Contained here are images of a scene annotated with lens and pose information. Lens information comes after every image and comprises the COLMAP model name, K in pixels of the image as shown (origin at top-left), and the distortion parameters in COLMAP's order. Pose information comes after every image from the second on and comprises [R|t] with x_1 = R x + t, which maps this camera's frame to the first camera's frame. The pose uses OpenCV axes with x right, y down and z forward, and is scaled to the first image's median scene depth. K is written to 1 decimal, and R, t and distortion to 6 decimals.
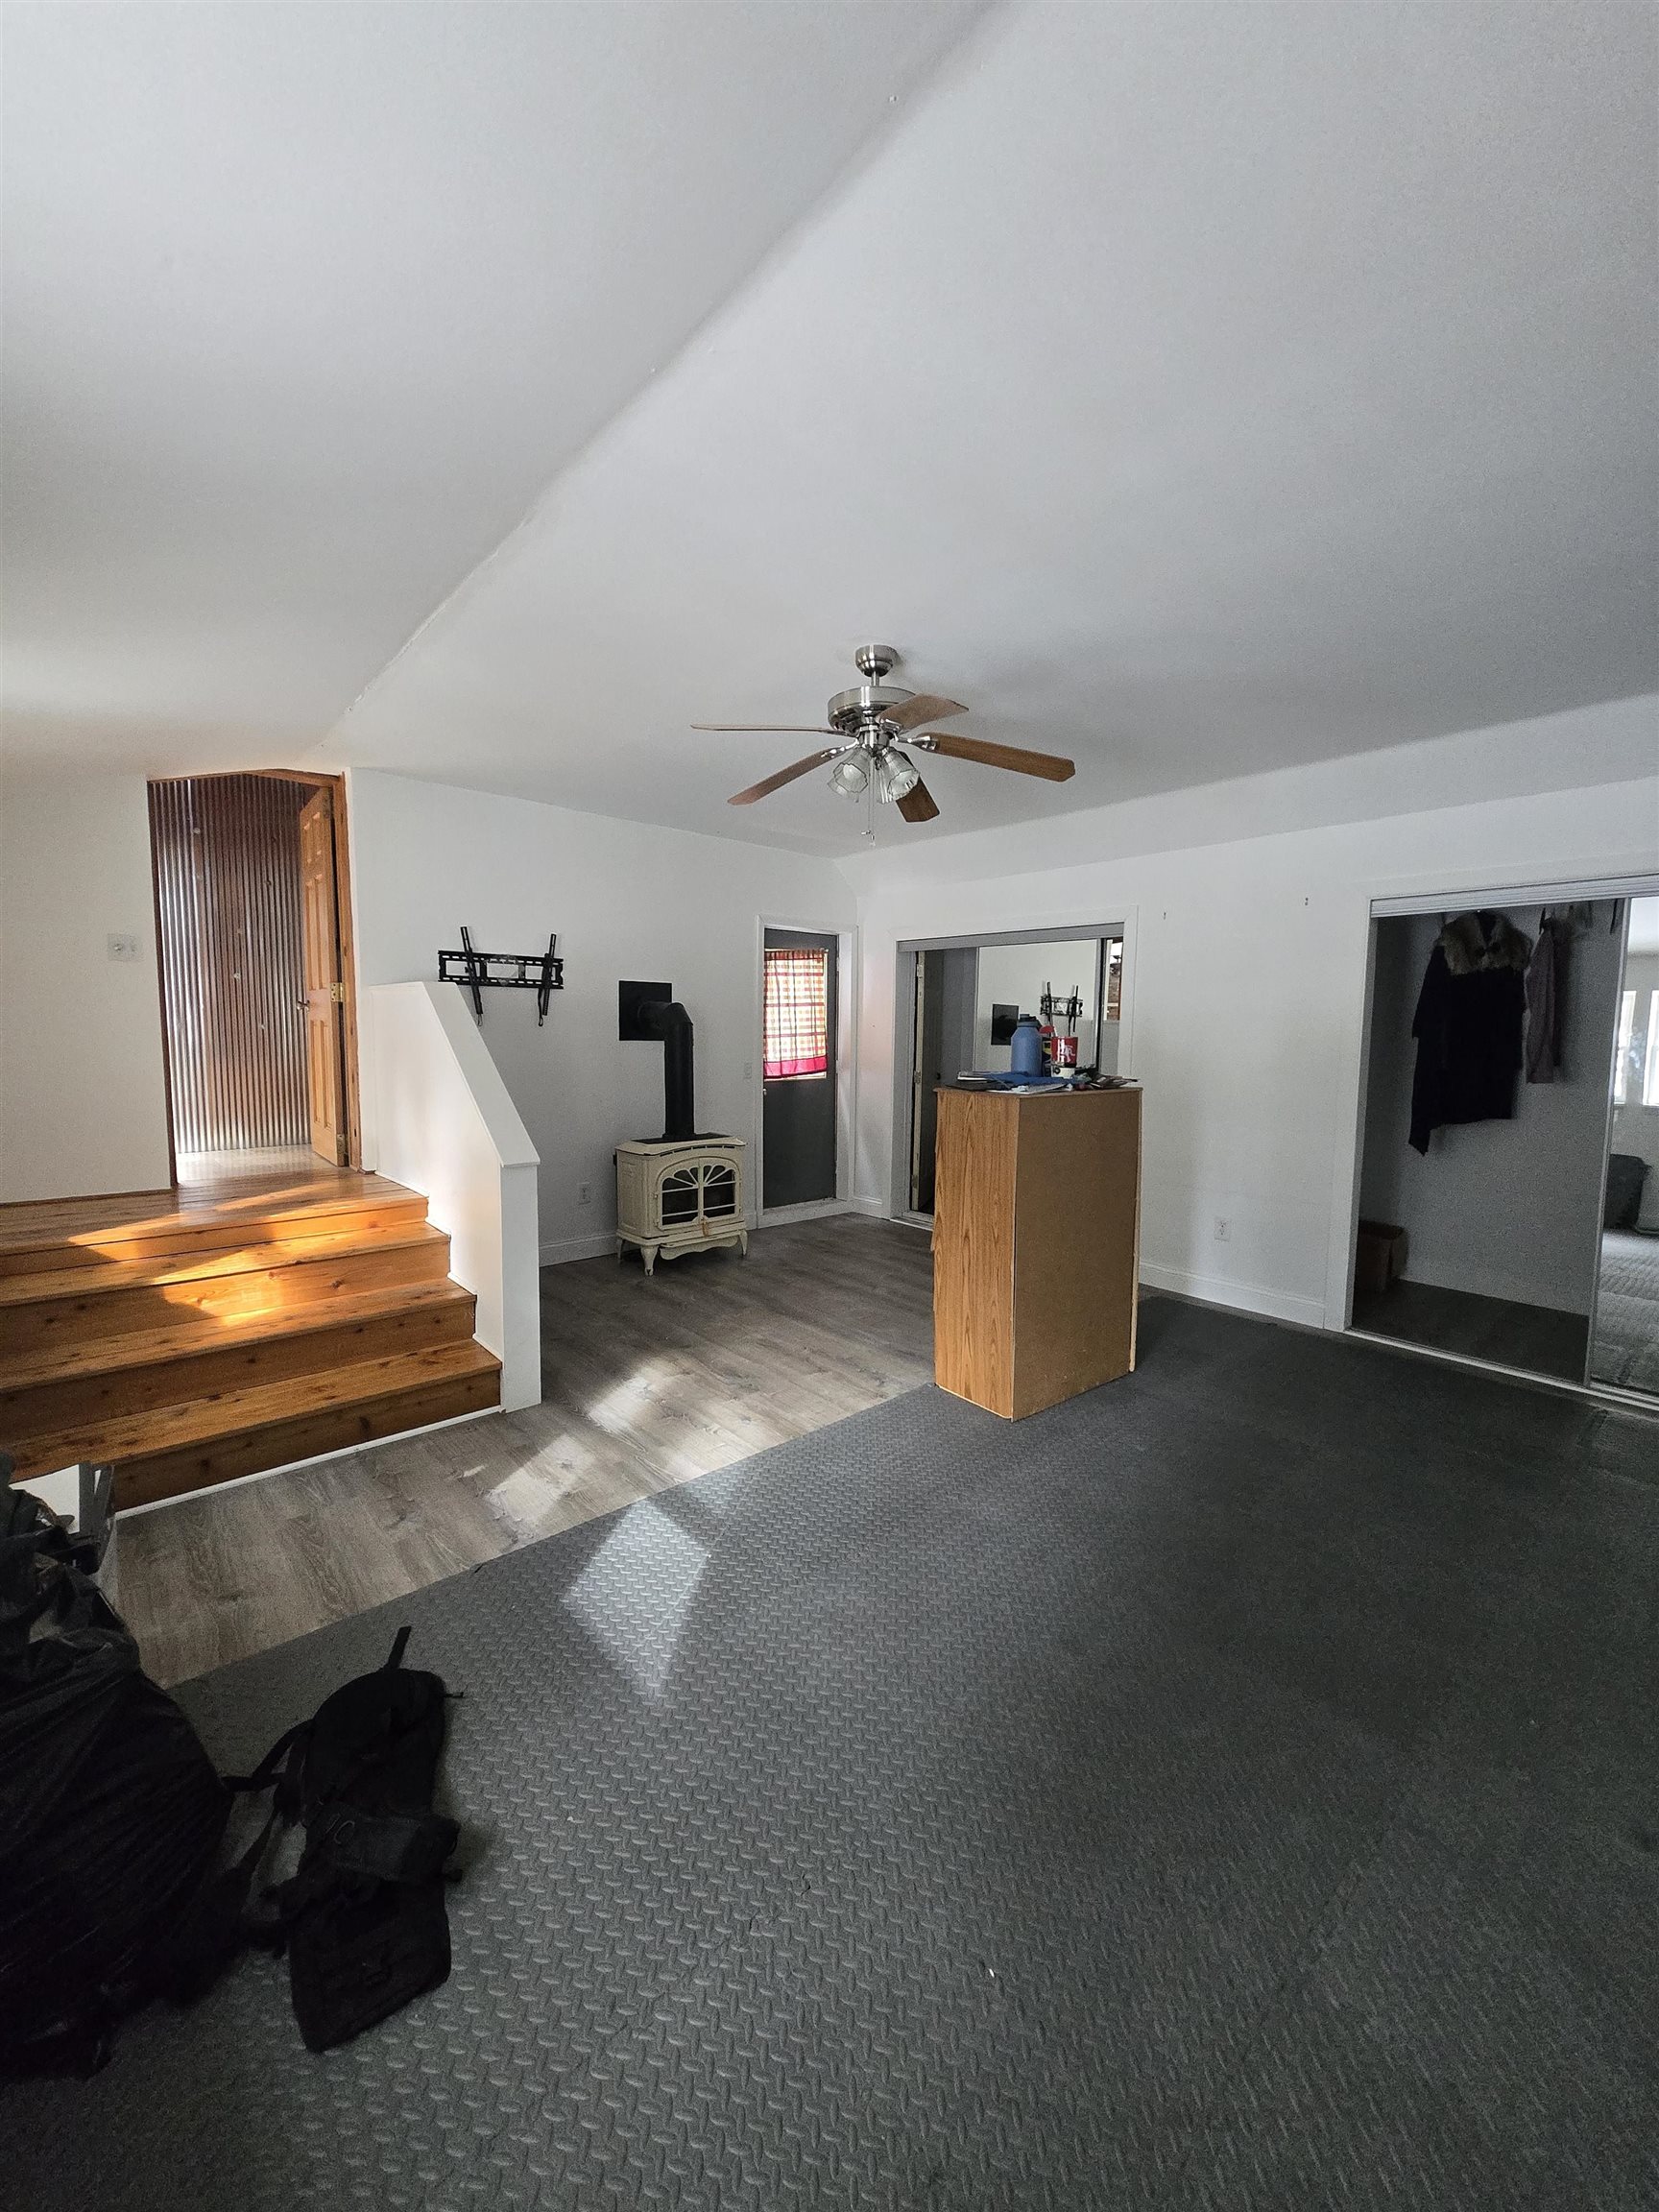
lens RADIAL K [[863.5, 0, 824.9], [0, 863.5, 1102.3], [0, 0, 1]] dist [-0.000732, 0.000441]
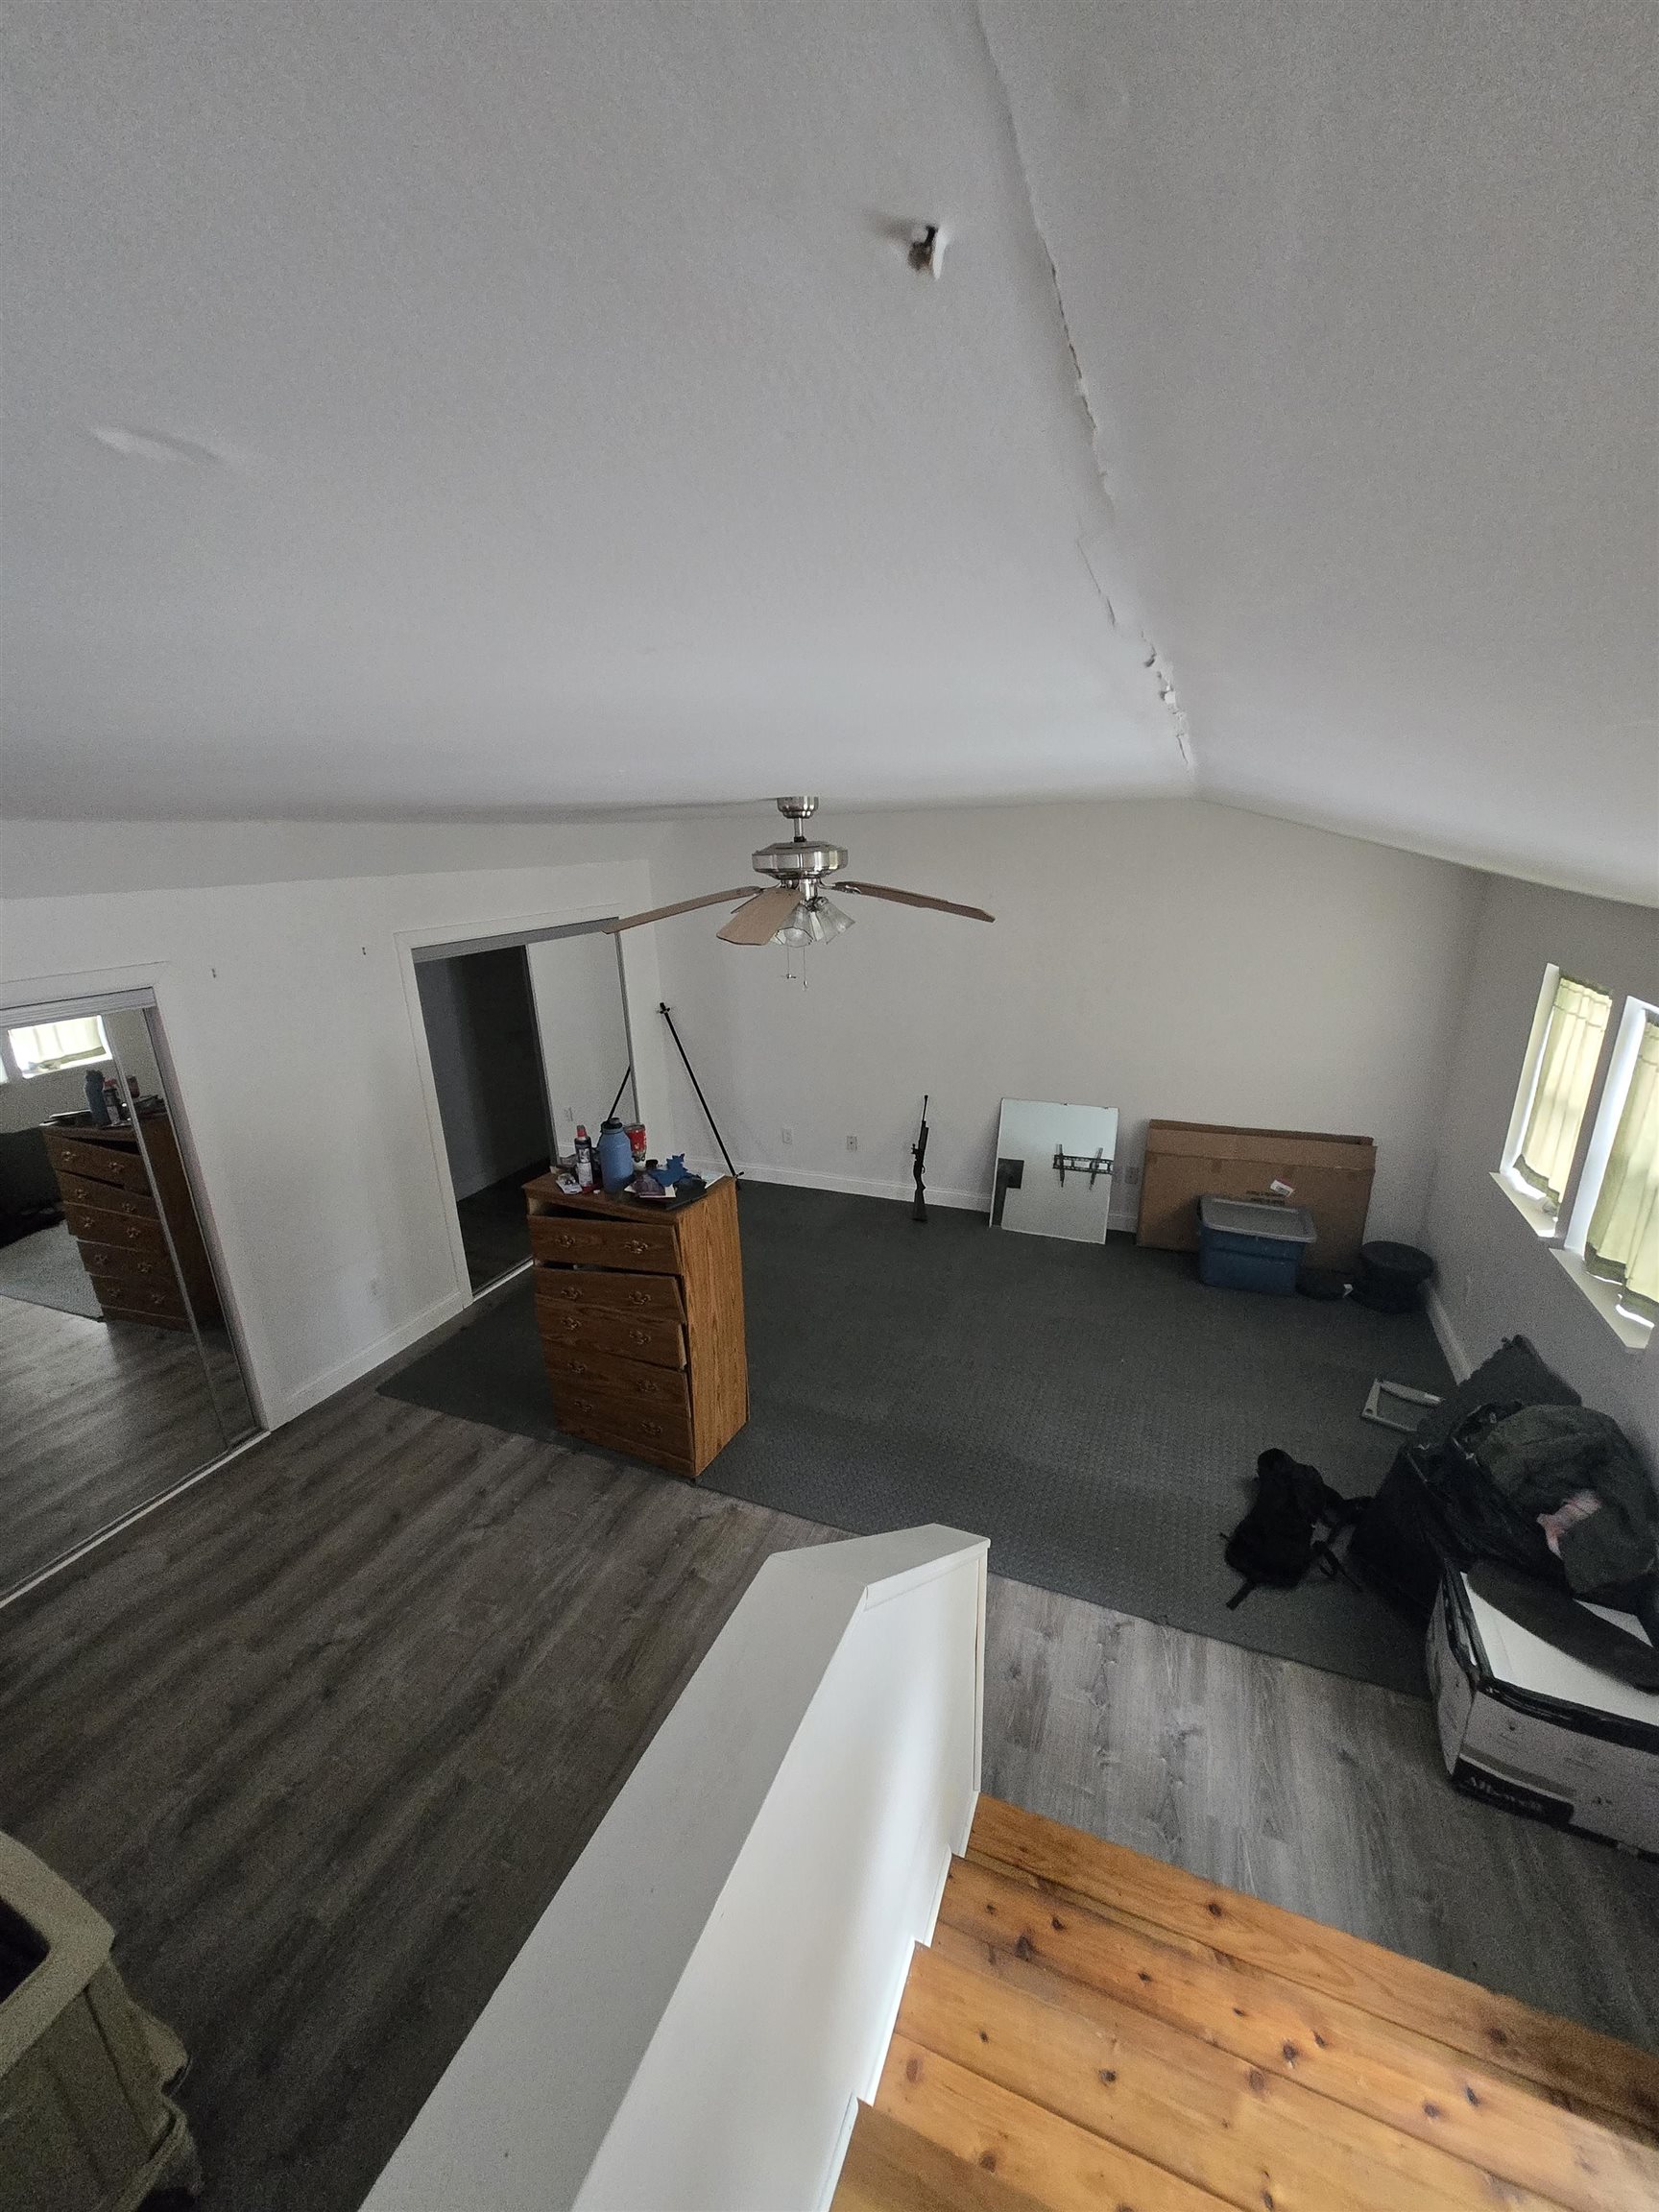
lens RADIAL K [[863.5, 0, 831.2], [0, 863.5, 1102.7], [0, 0, 1]] dist [-0.000732, 0.000441]
pose [[-0.438646, -0.261996, 0.859621, -0.521236], [0.099745, 0.936454, 0.336311, -0.309668], [-0.893107, 0.233264, -0.384639, 0.841070]]
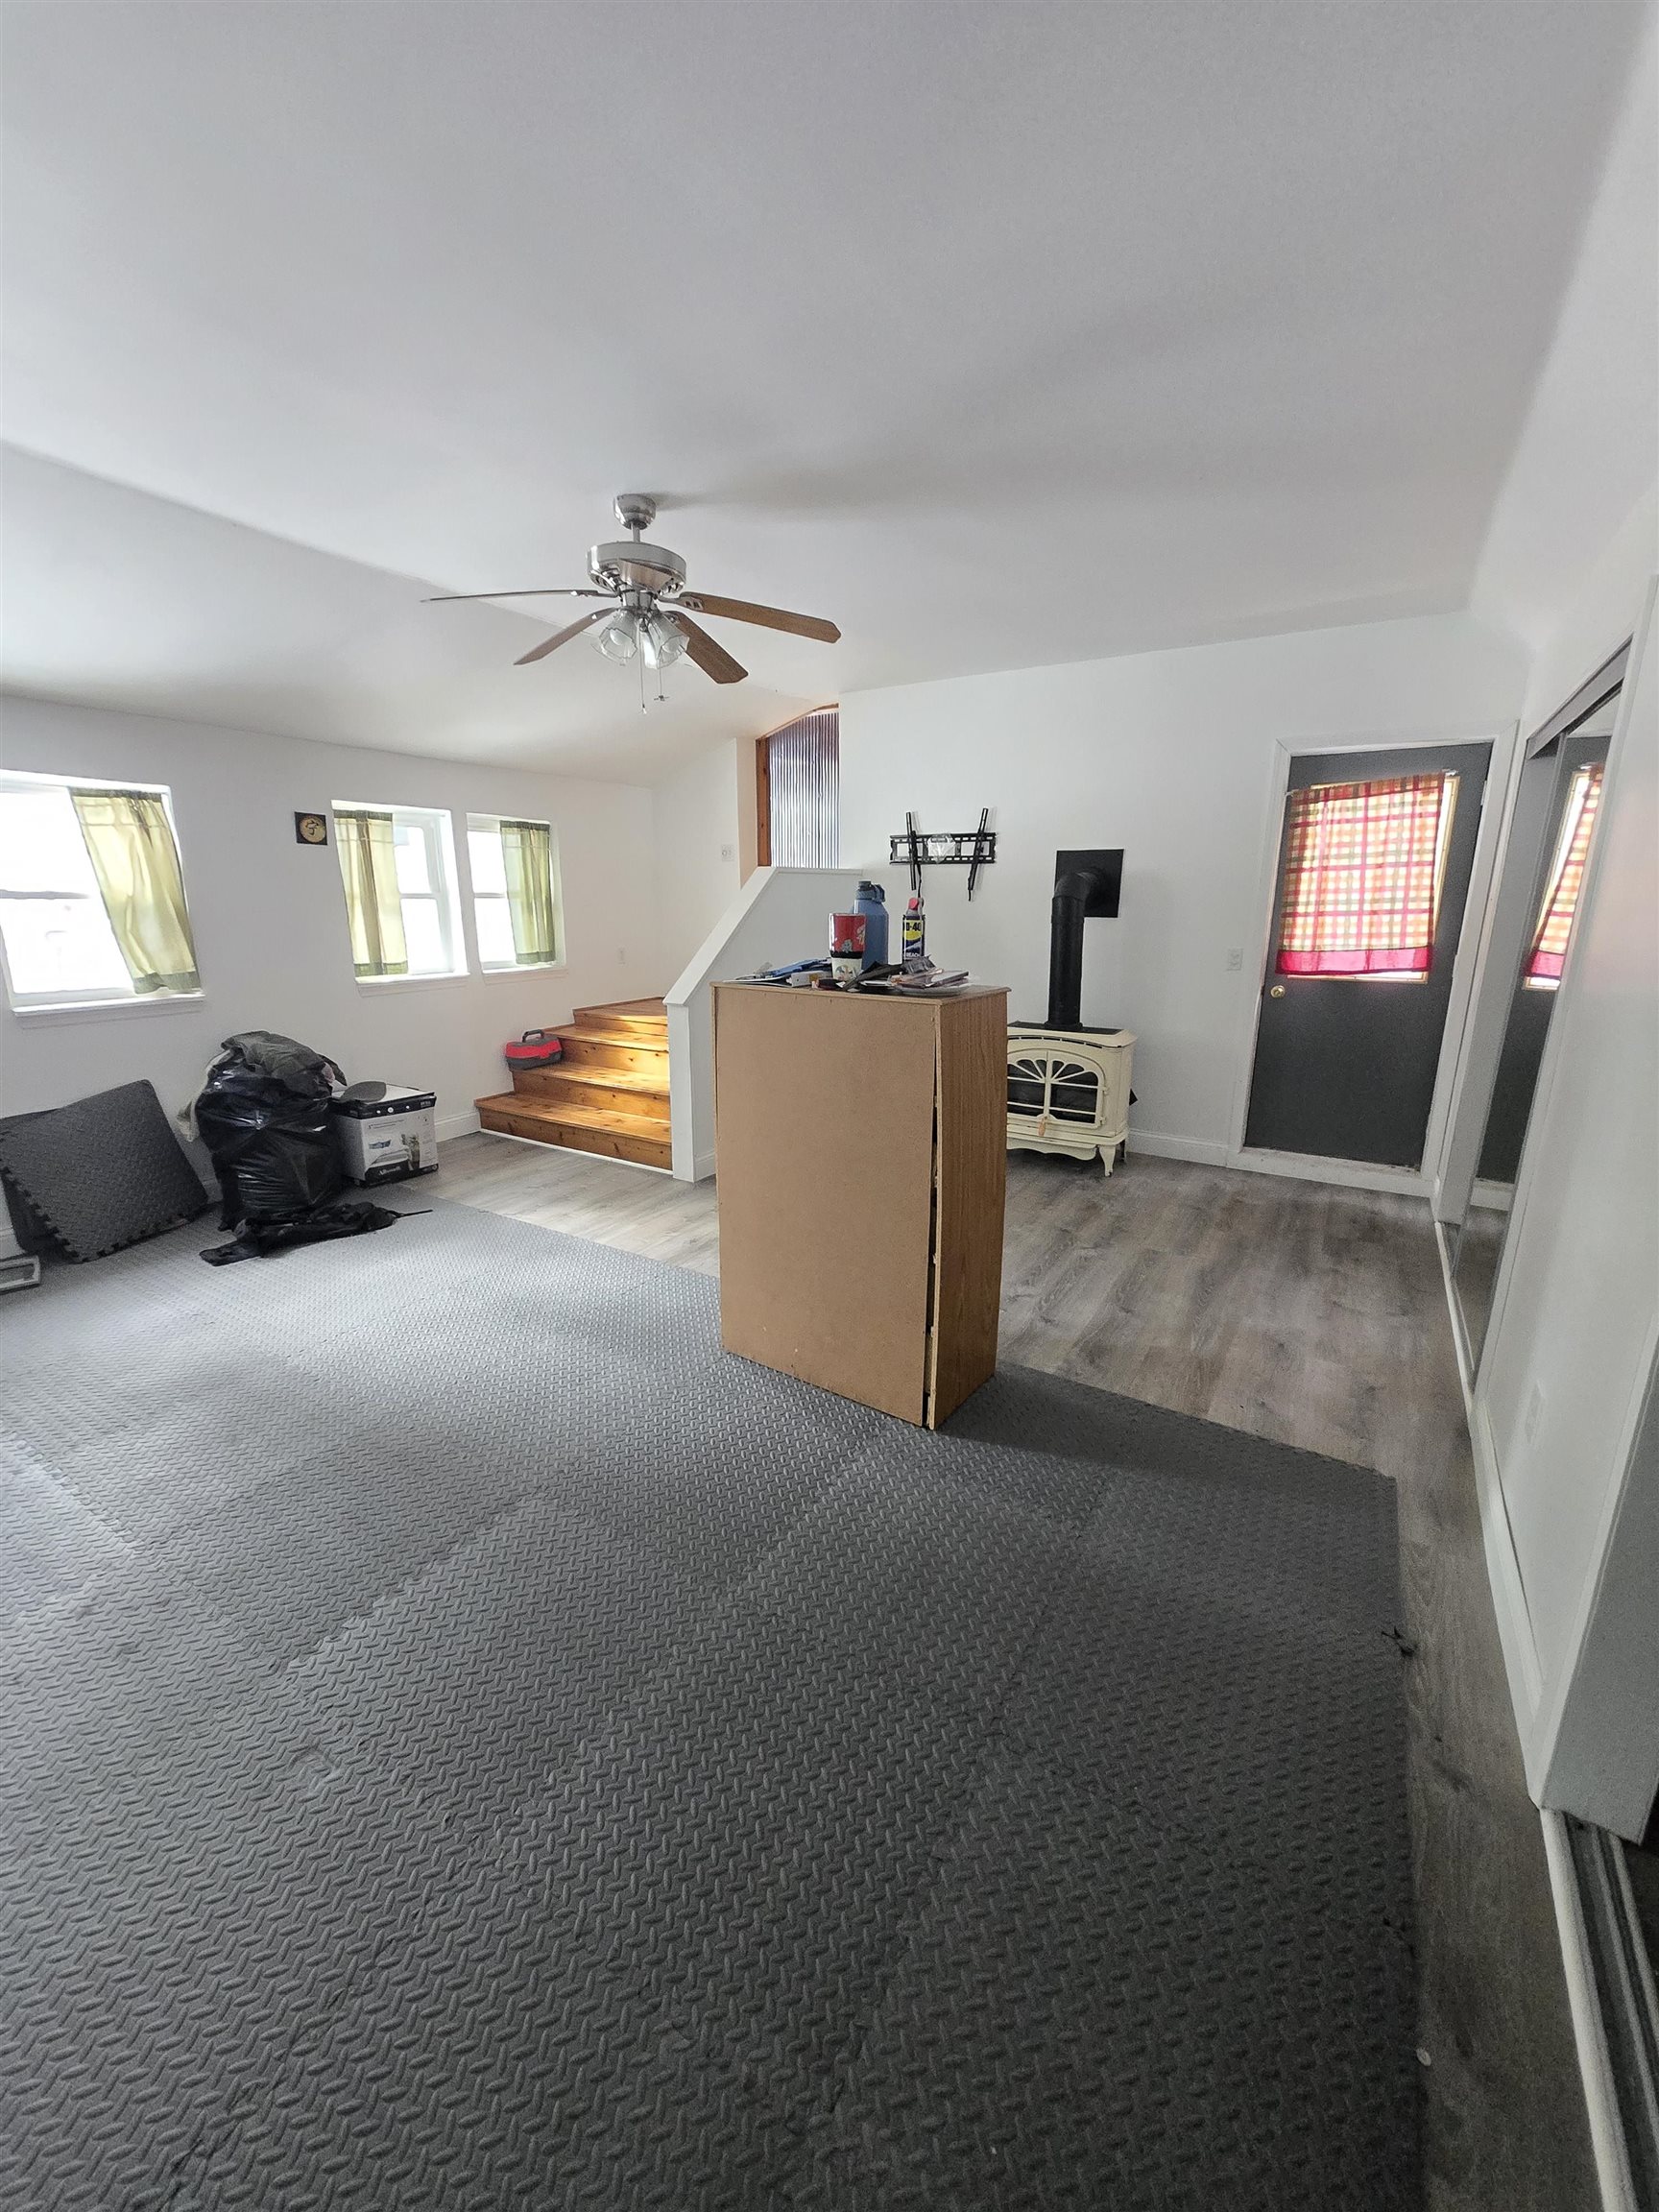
lens RADIAL K [[863.5, 0, 822.0], [0, 863.5, 1098.9], [0, 0, 1]] dist [-0.000732, 0.000441]
pose [[0.284228, 0.211907, -0.935046, 0.685382], [-0.080986, 0.977090, 0.196818, -0.046949], [0.955330, 0.019784, 0.294877, 0.548686]]
